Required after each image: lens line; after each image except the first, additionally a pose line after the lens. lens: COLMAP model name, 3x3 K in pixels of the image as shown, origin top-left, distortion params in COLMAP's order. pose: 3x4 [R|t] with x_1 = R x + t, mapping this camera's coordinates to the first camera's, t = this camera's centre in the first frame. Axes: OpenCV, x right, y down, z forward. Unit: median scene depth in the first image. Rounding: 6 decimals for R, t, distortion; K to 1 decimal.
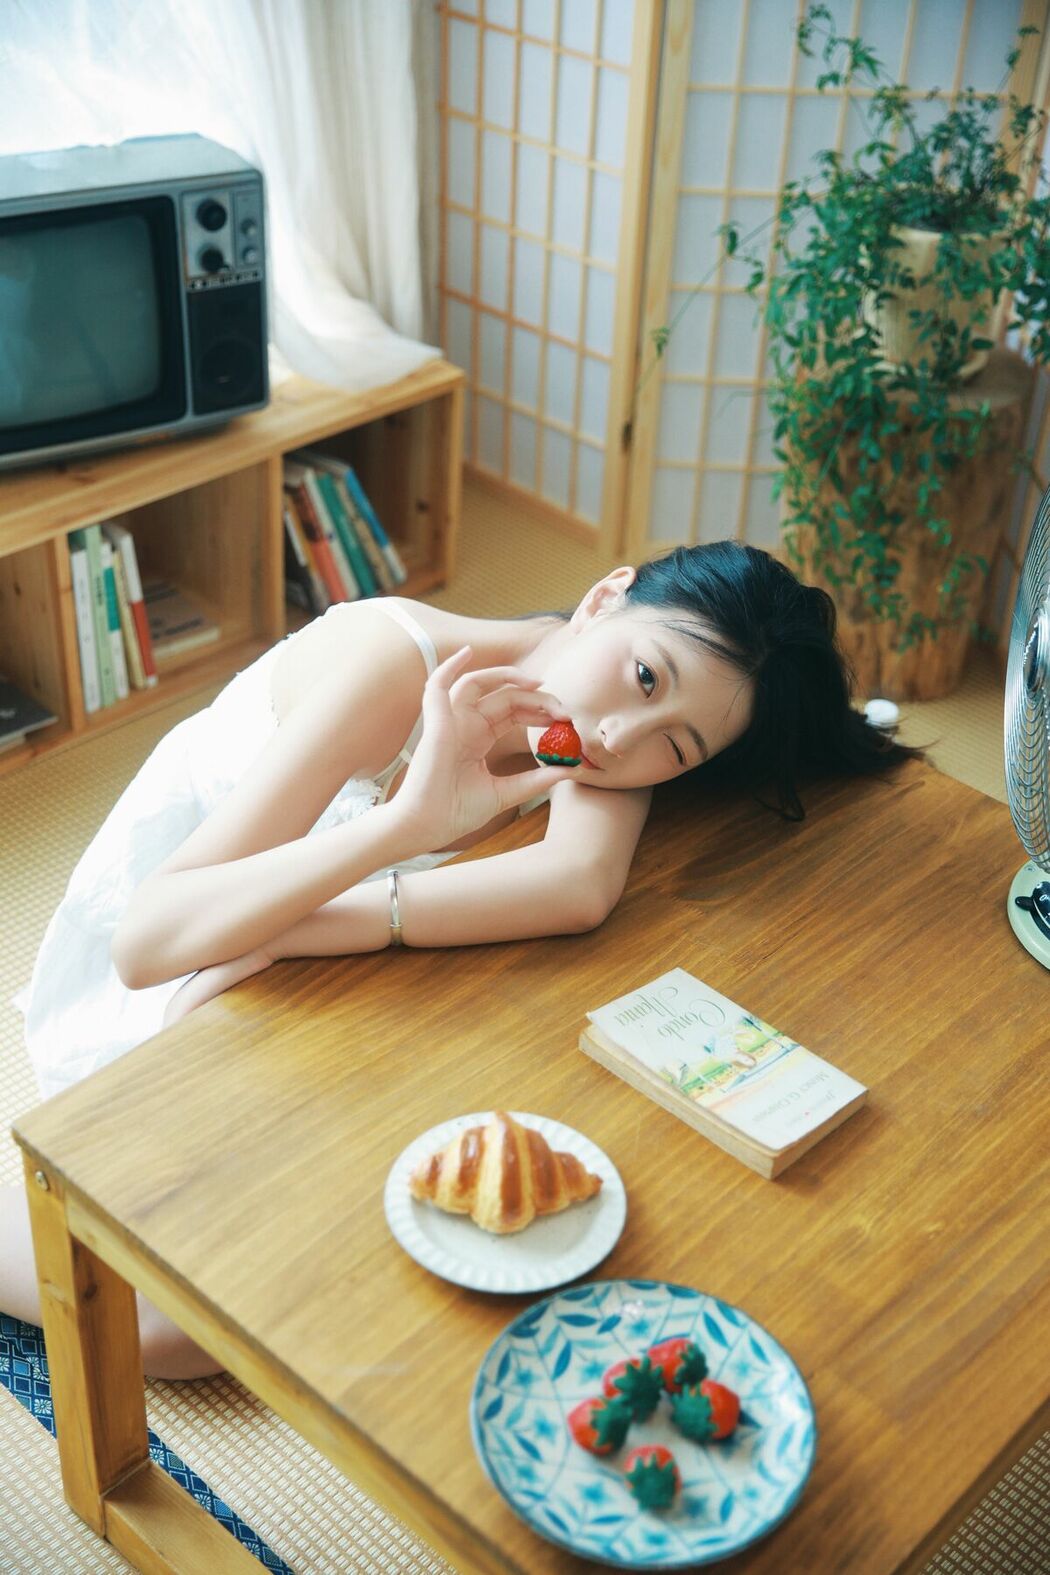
lens RADIAL K [[2048.3, 0, 521.9], [0, 2048.3, 792.7], [0, 0, 1]] dist [0.077721, 0.000000]
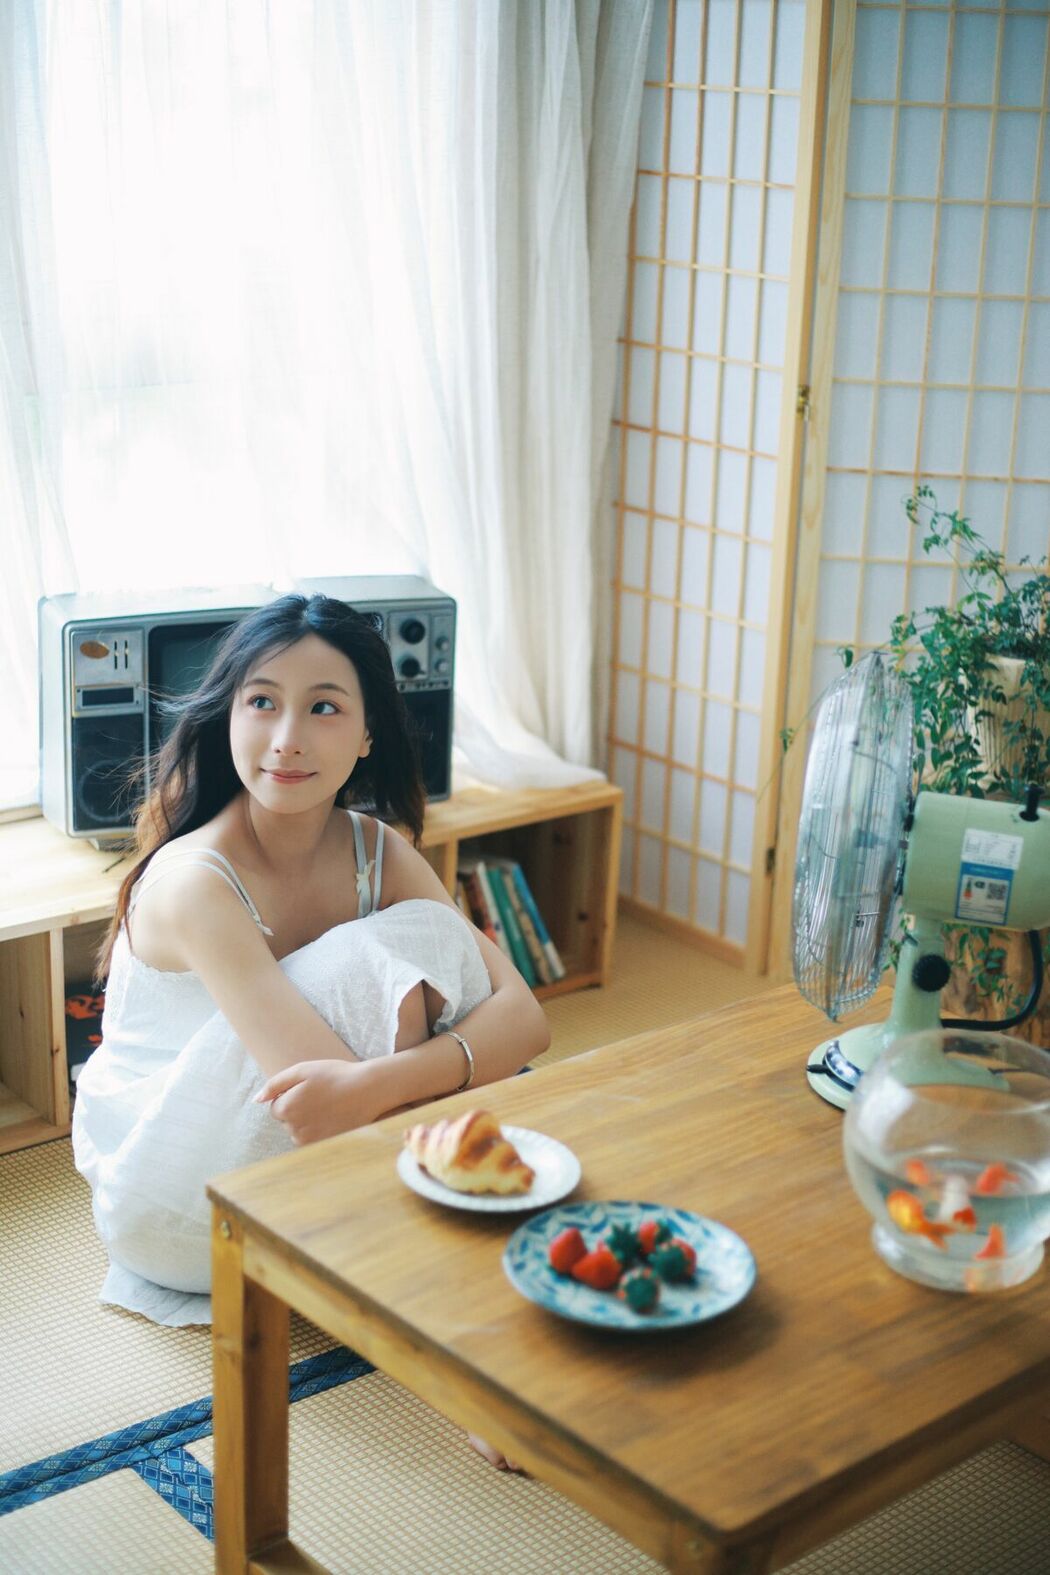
lens RADIAL K [[2317.7, 0, 525.6], [0, 2317.7, 803.9], [0, 0, 1]] dist [-0.126588, 0.000000]
pose [[0.995066, 0.027996, -0.095180, 0.045941], [-0.055467, 0.952405, -0.299746, 0.215600], [0.082259, 0.303546, 0.949259, -0.241443]]
